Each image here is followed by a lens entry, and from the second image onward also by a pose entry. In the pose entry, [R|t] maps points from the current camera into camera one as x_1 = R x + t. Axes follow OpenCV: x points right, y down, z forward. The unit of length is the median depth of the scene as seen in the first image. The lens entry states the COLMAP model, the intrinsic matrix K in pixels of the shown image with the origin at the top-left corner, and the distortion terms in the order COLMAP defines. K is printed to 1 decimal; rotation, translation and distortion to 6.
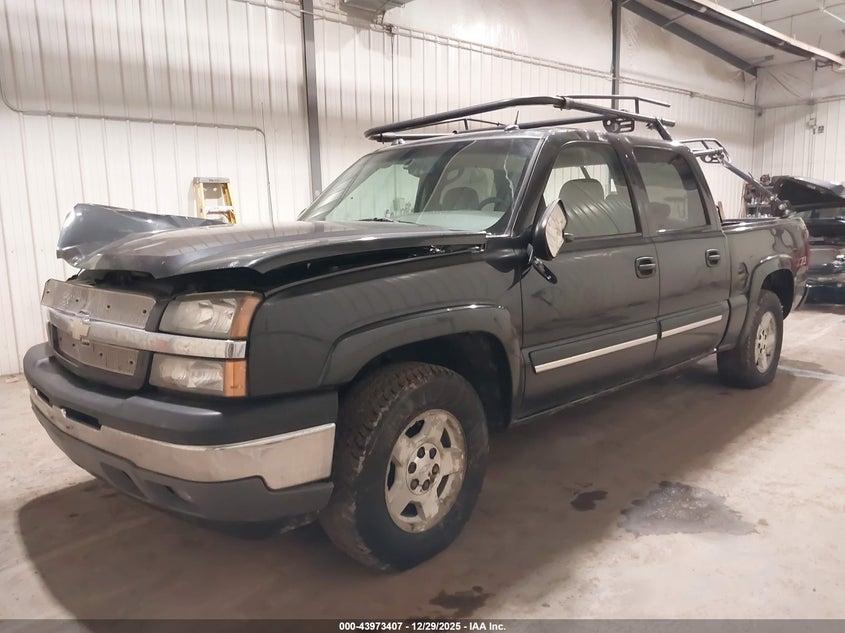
lens RADIAL K [[656.2, 0, 427.8], [0, 656.2, 318.6], [0, 0, 1]] dist [-0.001283, -0.001937]
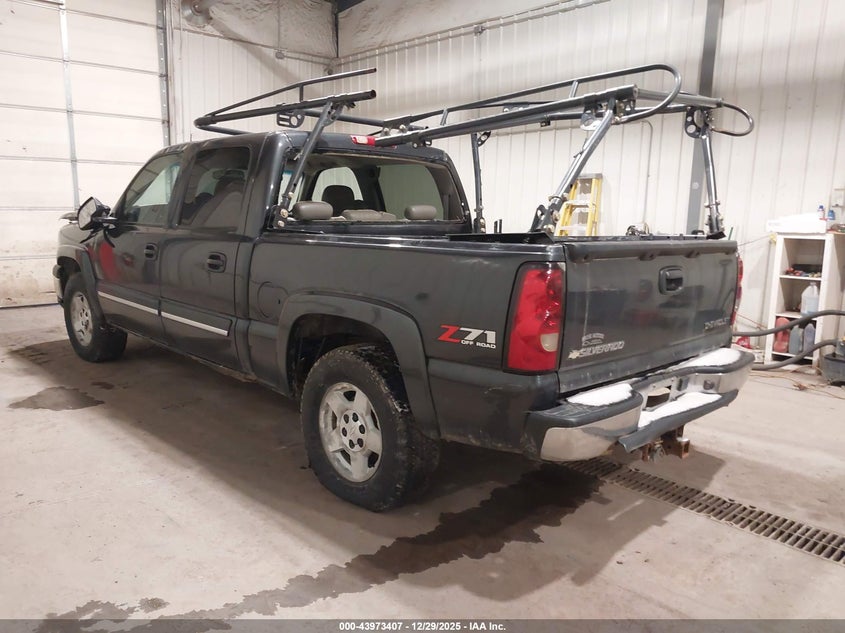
lens RADIAL K [[656.2, 0, 427.8], [0, 656.2, 318.6], [0, 0, 1]] dist [-0.001283, -0.001937]
pose [[0.013587, 0.194372, -0.980834, 1.359054], [-0.177141, 0.965877, 0.188954, -0.244675], [0.984092, 0.171179, 0.047555, 1.268029]]
